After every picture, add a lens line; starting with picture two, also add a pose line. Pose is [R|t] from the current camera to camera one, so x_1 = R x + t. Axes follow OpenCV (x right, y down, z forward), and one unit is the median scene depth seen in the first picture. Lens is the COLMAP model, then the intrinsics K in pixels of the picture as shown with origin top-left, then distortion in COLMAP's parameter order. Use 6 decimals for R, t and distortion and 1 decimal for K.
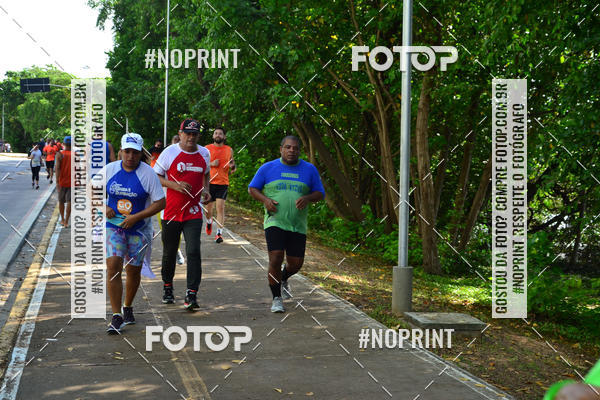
lens RADIAL K [[1079.8, 0, 300.0], [0, 1079.8, 200.0], [0, 0, 1]] dist [0.021561, 0.127046]
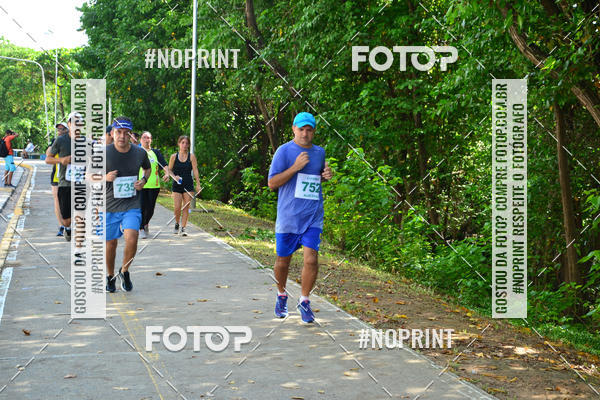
lens RADIAL K [[1203.7, 0, 300.0], [0, 1203.7, 200.0], [0, 0, 1]] dist [-0.049261, 0.094232]
pose [[0.999924, -0.002662, 0.012041, -0.058417], [0.002688, 0.999994, -0.002156, -0.014230], [-0.012035, 0.002188, 0.999925, 0.287752]]
